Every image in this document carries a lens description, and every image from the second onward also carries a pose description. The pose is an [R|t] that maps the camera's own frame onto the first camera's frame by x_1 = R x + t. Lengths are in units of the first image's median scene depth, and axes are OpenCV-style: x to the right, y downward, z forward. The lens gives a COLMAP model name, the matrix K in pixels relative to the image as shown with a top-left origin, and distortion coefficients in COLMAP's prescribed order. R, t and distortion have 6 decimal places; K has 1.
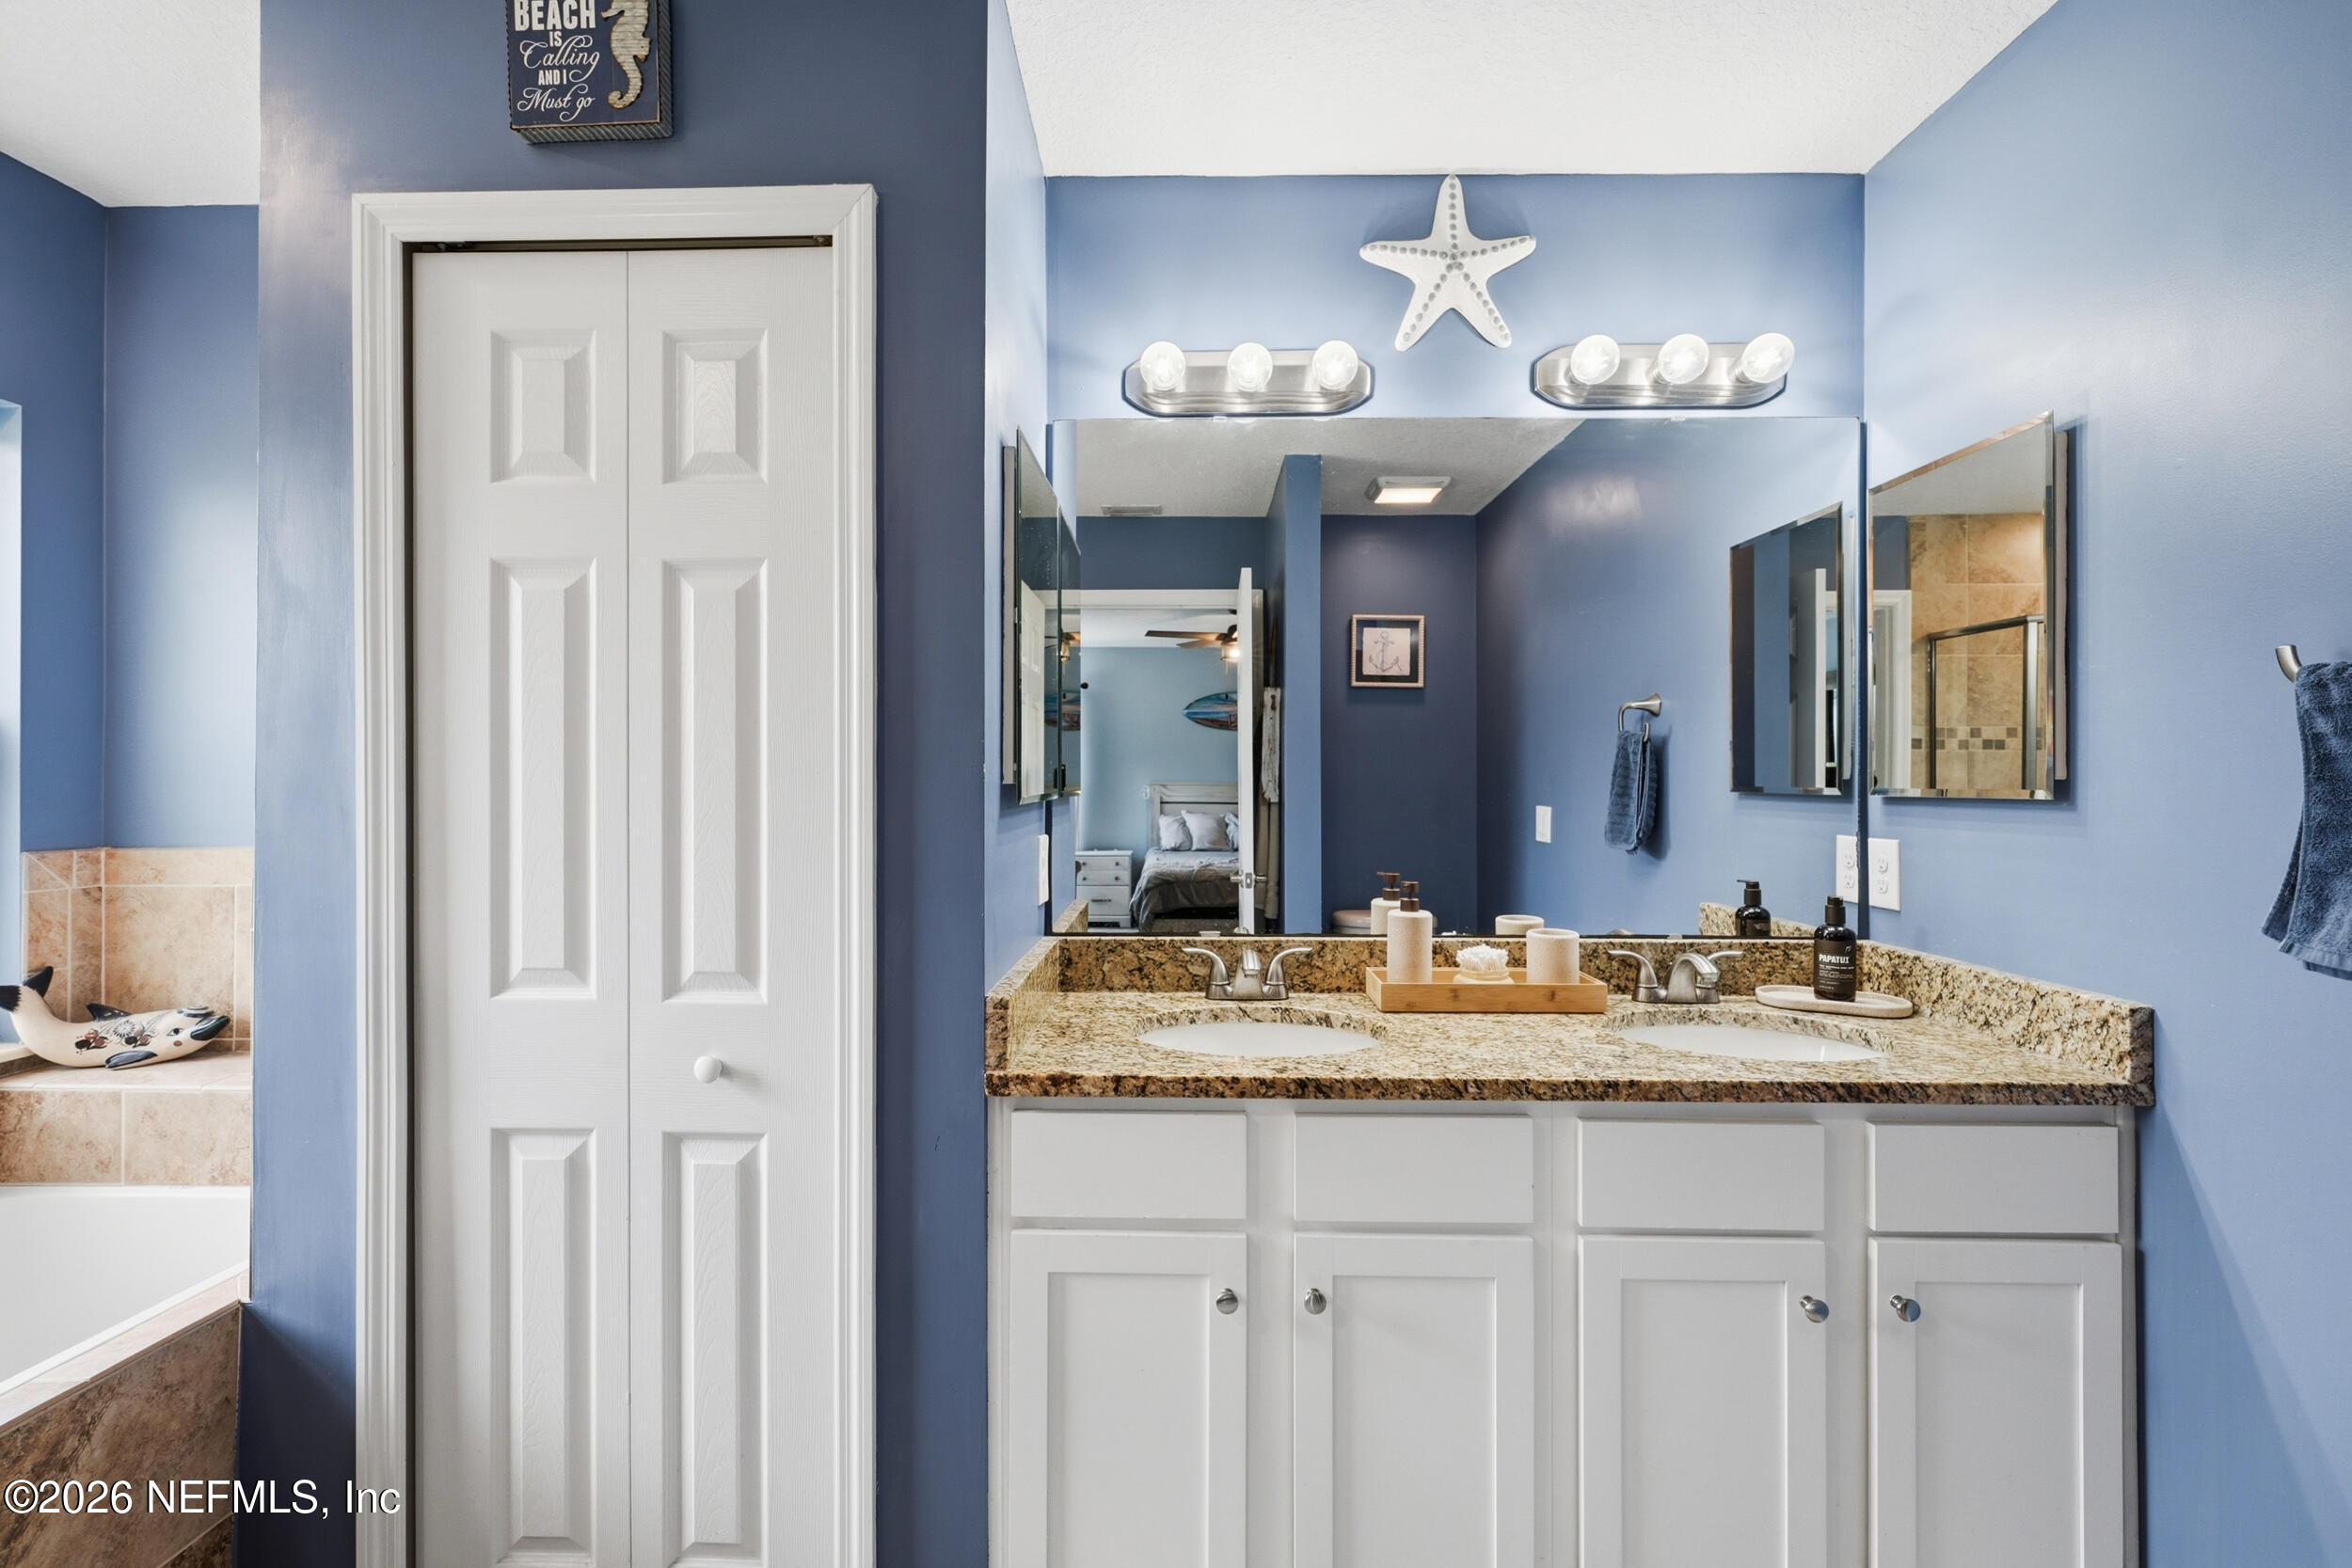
lens RADIAL K [[1030.8, 0, 1169.4], [0, 1030.8, 779.0], [0, 0, 1]] dist [-0.001735, -0.000446]
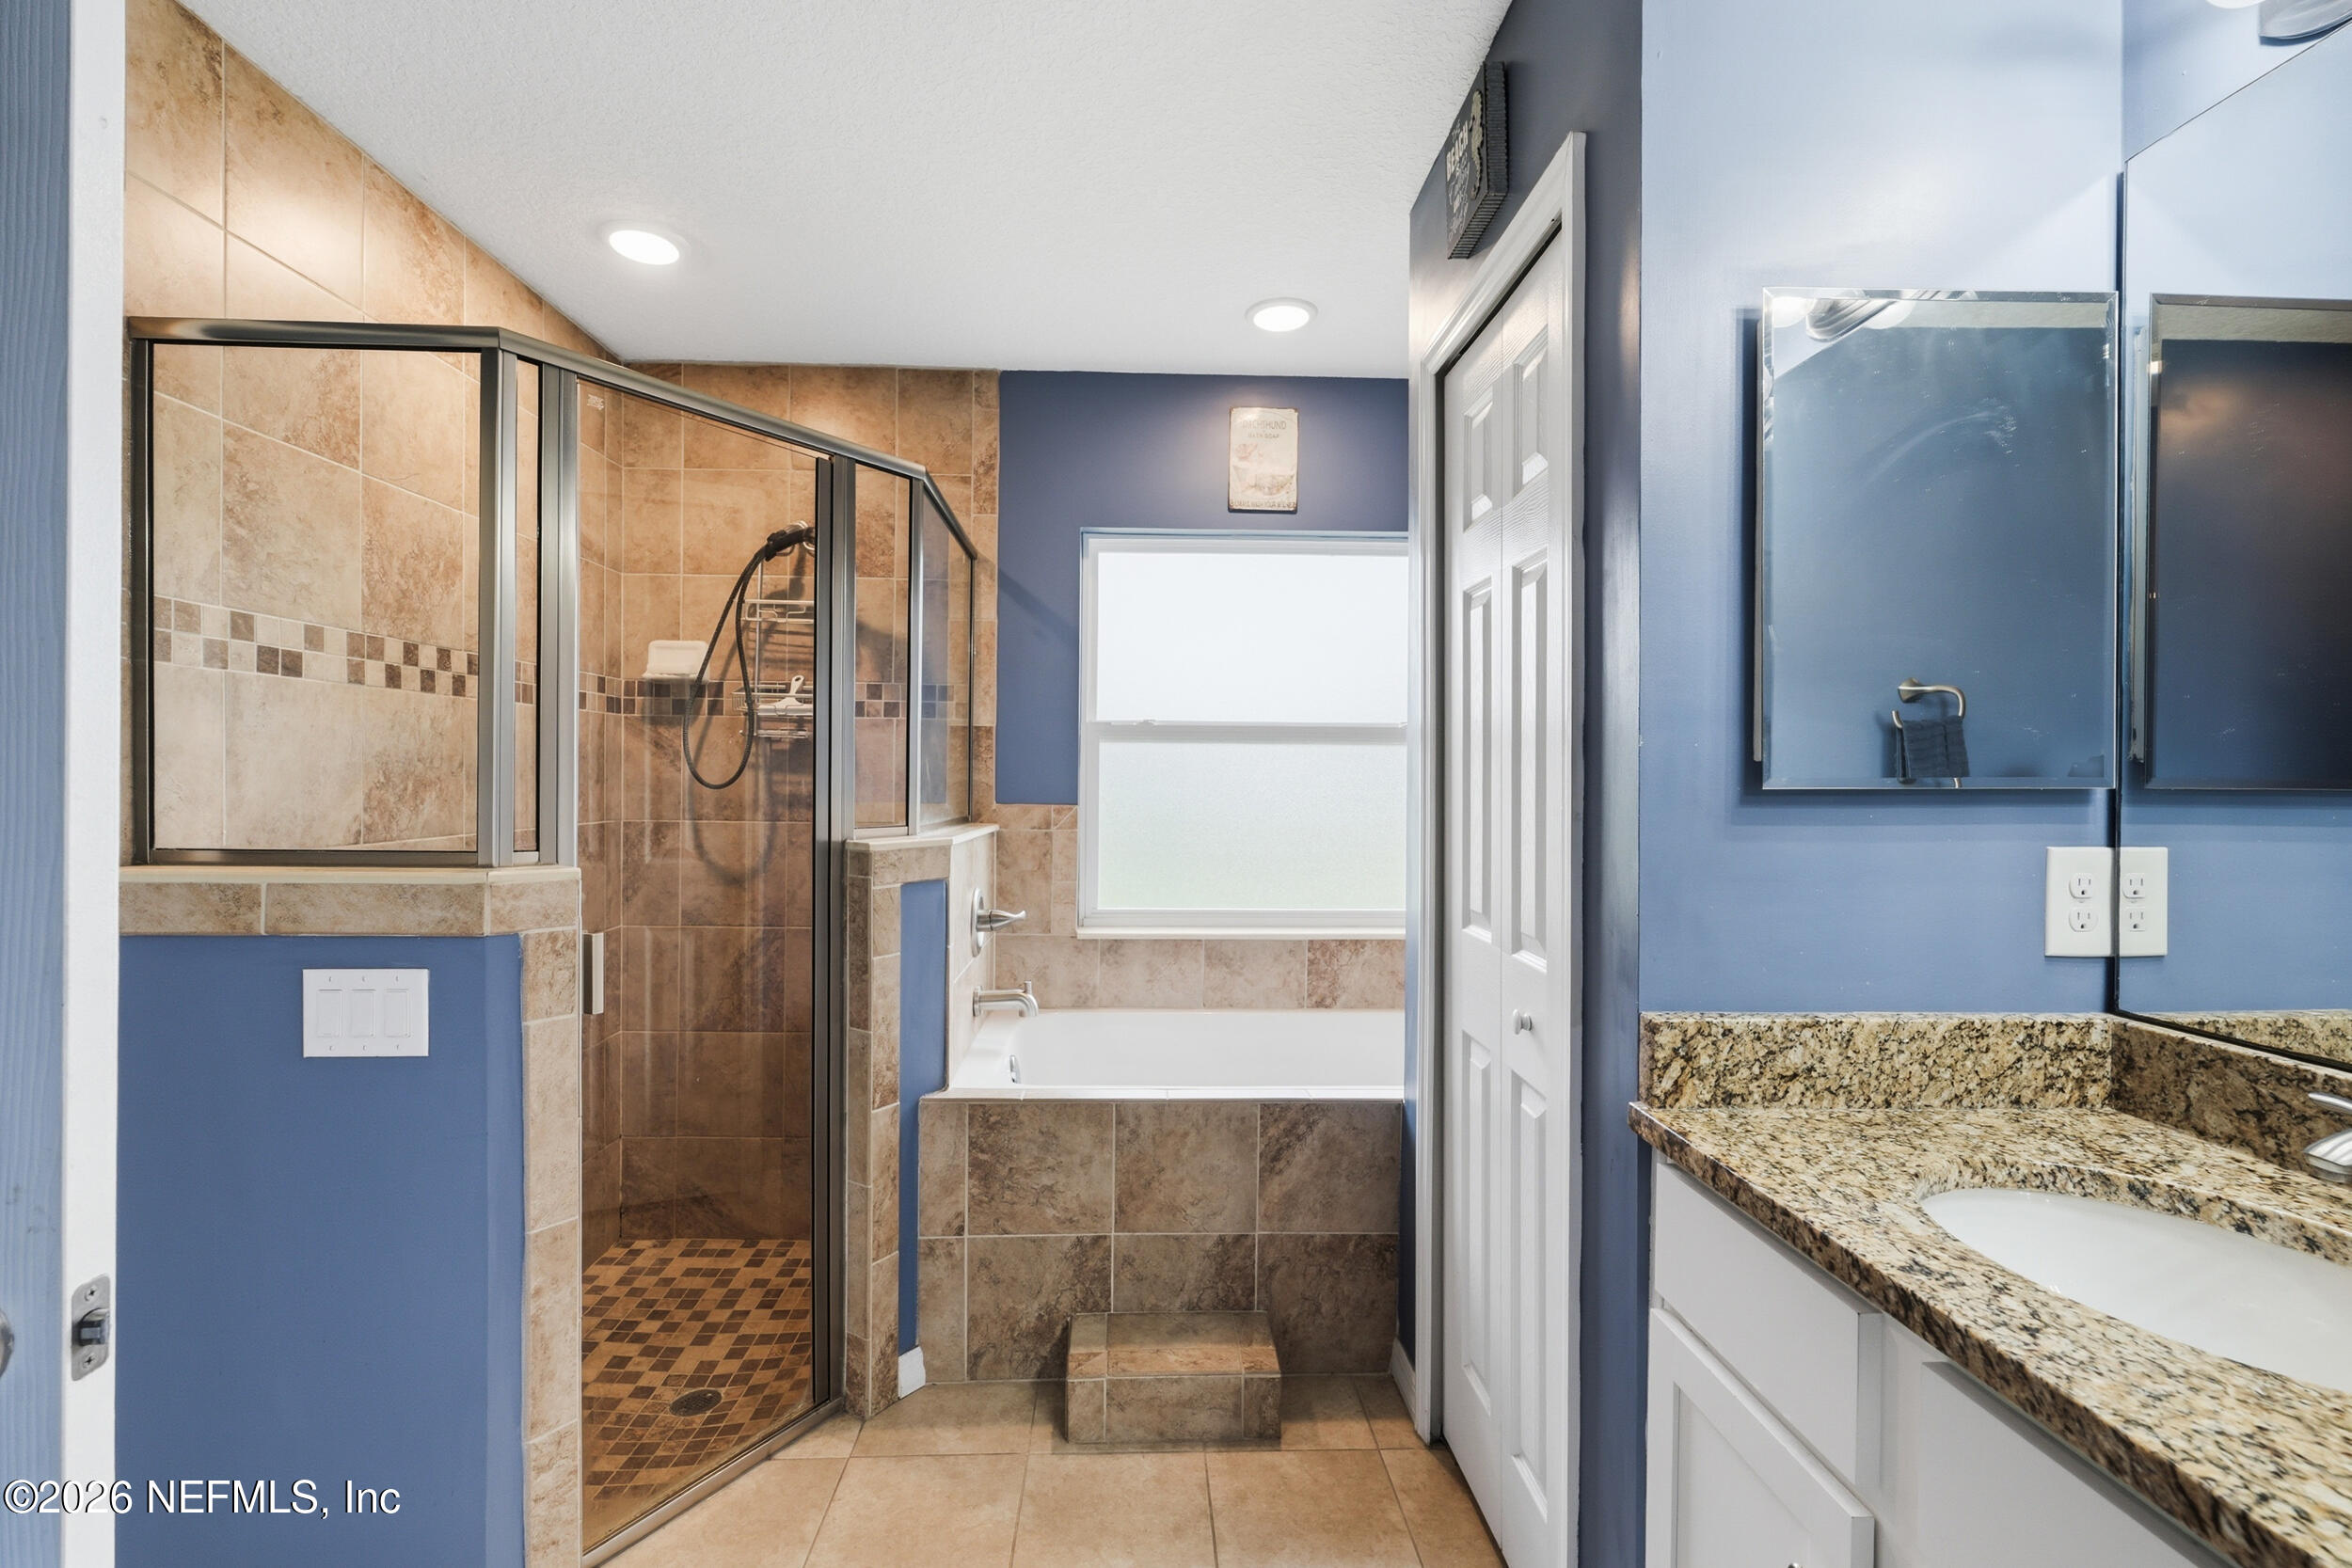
lens RADIAL K [[1030.8, 0, 1169.4], [0, 1030.8, 779.0], [0, 0, 1]] dist [-0.001735, -0.000446]
pose [[0.054364, 0.002745, -0.998517, 0.652772], [-0.003522, 0.999991, 0.002557, 0.018290], [0.998515, 0.003378, 0.054373, 0.576098]]
